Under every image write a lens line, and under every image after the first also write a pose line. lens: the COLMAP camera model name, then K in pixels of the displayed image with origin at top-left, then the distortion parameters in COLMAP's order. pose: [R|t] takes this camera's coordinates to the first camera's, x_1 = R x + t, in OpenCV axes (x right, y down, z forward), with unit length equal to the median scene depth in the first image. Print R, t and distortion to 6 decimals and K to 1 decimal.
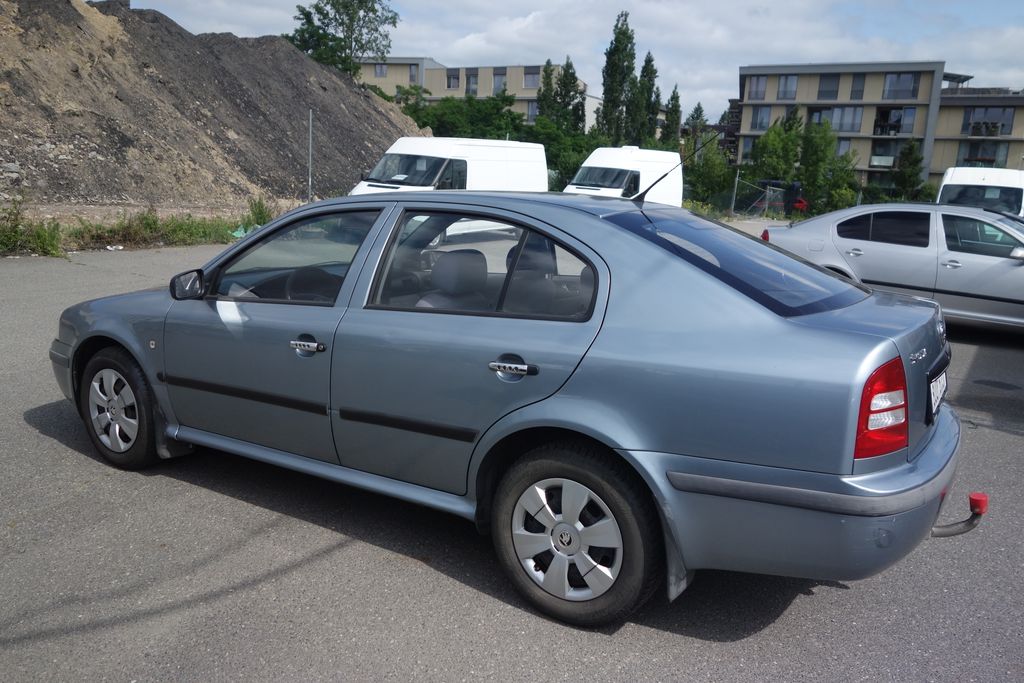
lens RADIAL K [[814.7, 0, 510.8], [0, 814.7, 343.6], [0, 0, 1]] dist [0.004425, -0.001069]
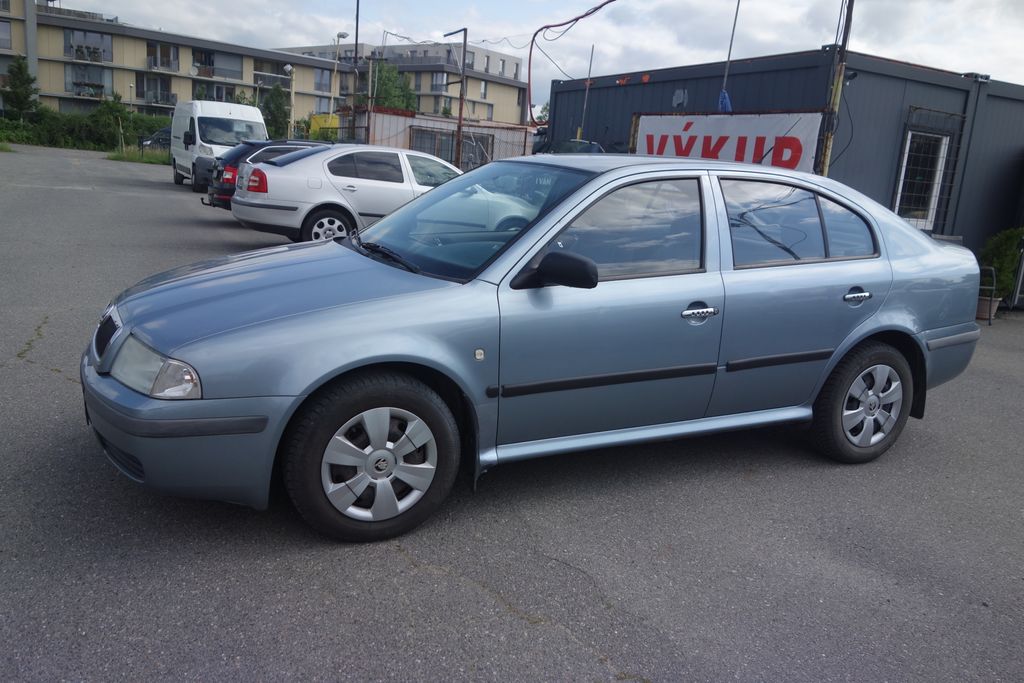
lens RADIAL K [[814.7, 0, 510.8], [0, 814.7, 342.1], [0, 0, 1]] dist [0.004425, -0.001069]
pose [[0.514694, -0.192241, 0.835544, -0.143047], [0.116839, 0.981174, 0.153775, -0.017003], [-0.849375, 0.018477, 0.527466, 0.075140]]
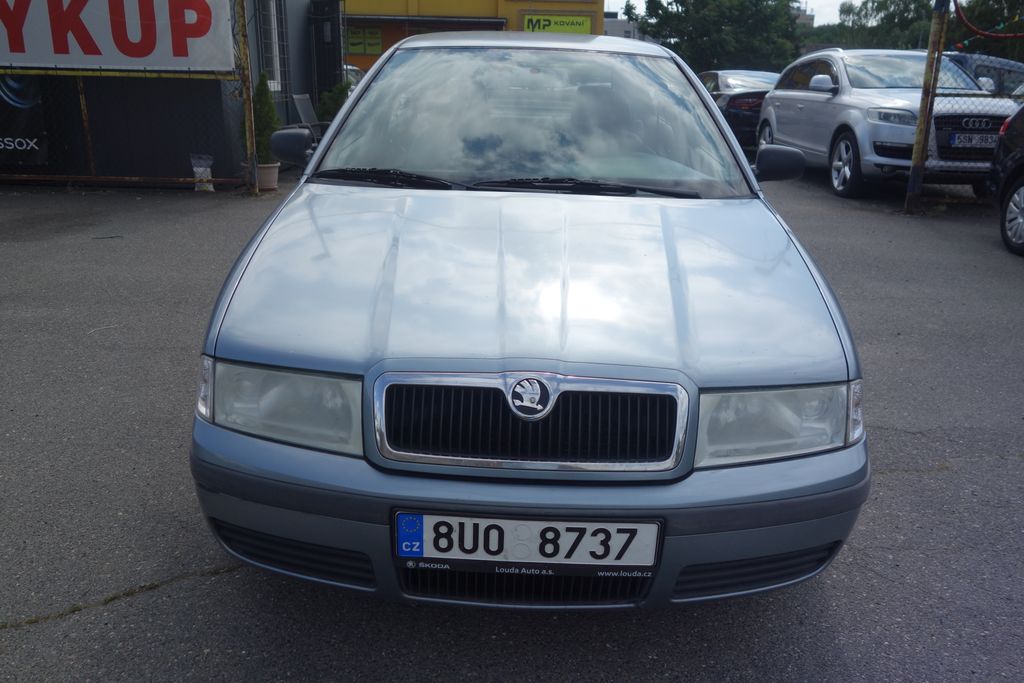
lens RADIAL K [[814.7, 0, 516.8], [0, 814.7, 340.8], [0, 0, 1]] dist [0.004425, -0.001069]
pose [[-0.515712, -0.329008, 0.791072, -0.121733], [0.118703, 0.886985, 0.446282, -0.039396], [-0.848499, 0.324056, -0.418375, 0.203673]]
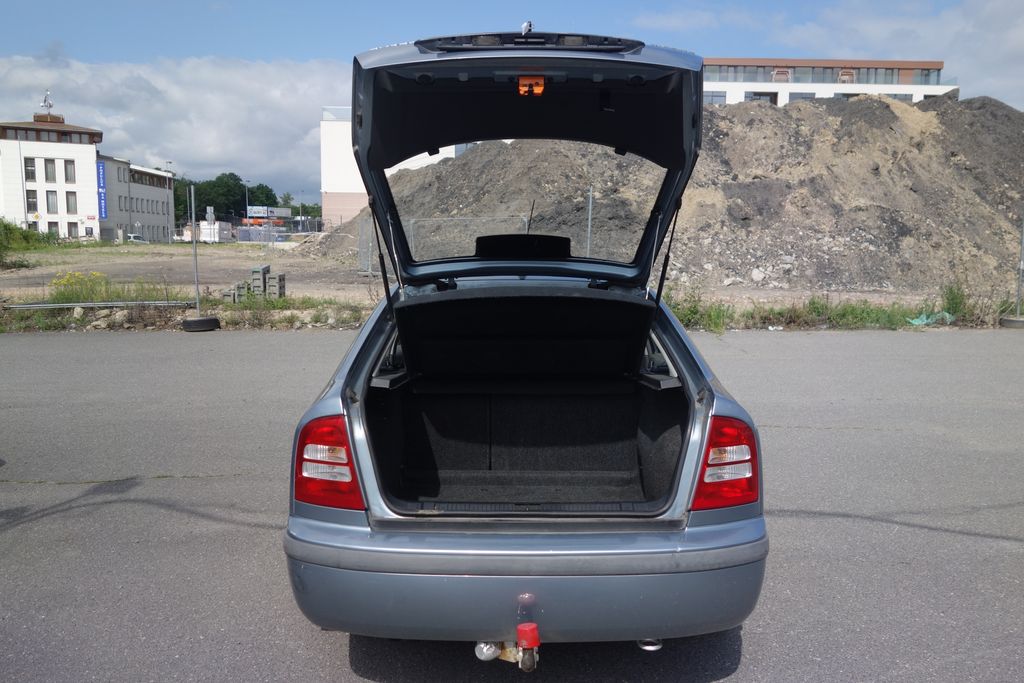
lens RADIAL K [[814.7, 0, 508.6], [0, 814.7, 343.7], [0, 0, 1]] dist [0.004425, -0.001069]
pose [[0.534638, 0.057483, -0.843124, 0.121281], [-0.148424, 0.988563, -0.026719, -0.006368], [0.831945, 0.139424, 0.537056, 0.050916]]
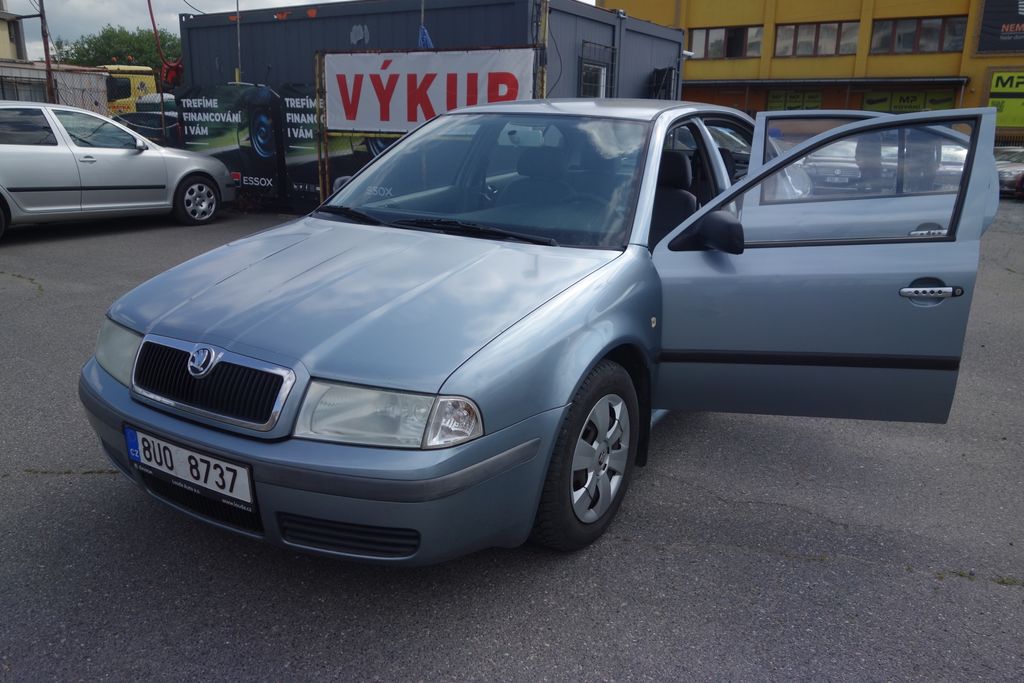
lens RADIAL K [[814.7, 0, 510.7], [0, 814.7, 343.8], [0, 0, 1]] dist [0.004425, -0.001069]
pose [[-0.006426, -0.309240, 0.950962, -0.154026], [0.177610, 0.935509, 0.305415, -0.030867], [-0.984080, 0.170863, 0.048912, 0.145977]]
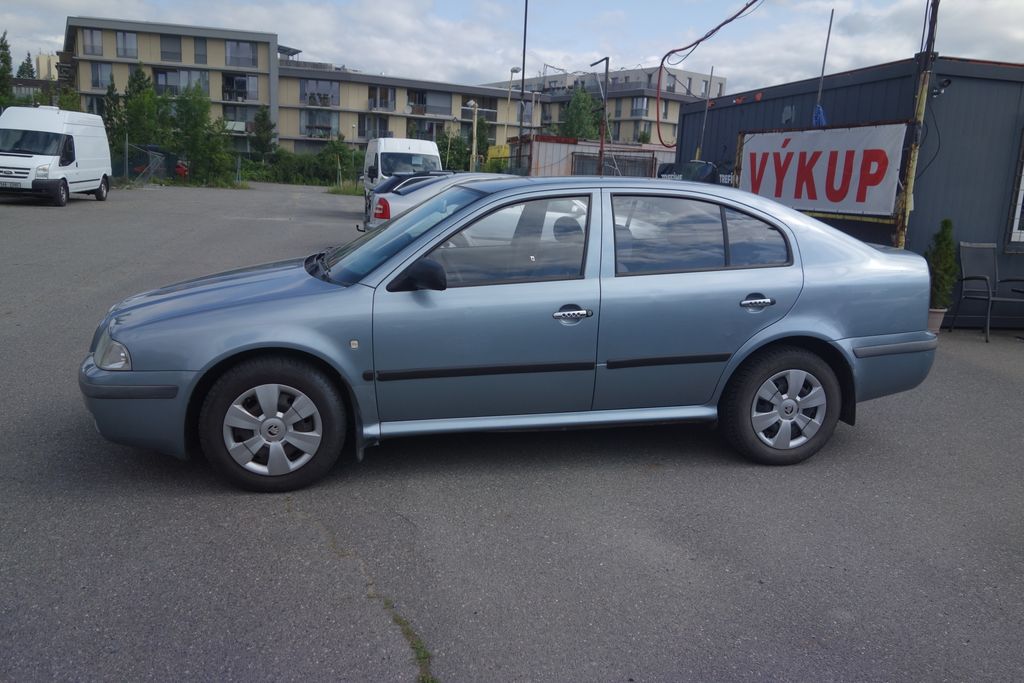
lens RADIAL K [[814.7, 0, 510.5], [0, 814.7, 343.8], [0, 0, 1]] dist [0.004425, -0.001069]
pose [[0.711933, -0.159404, 0.683916, -0.128154], [0.128894, 0.987013, 0.095873, -0.009062], [-0.690317, 0.019897, 0.723234, 0.024745]]
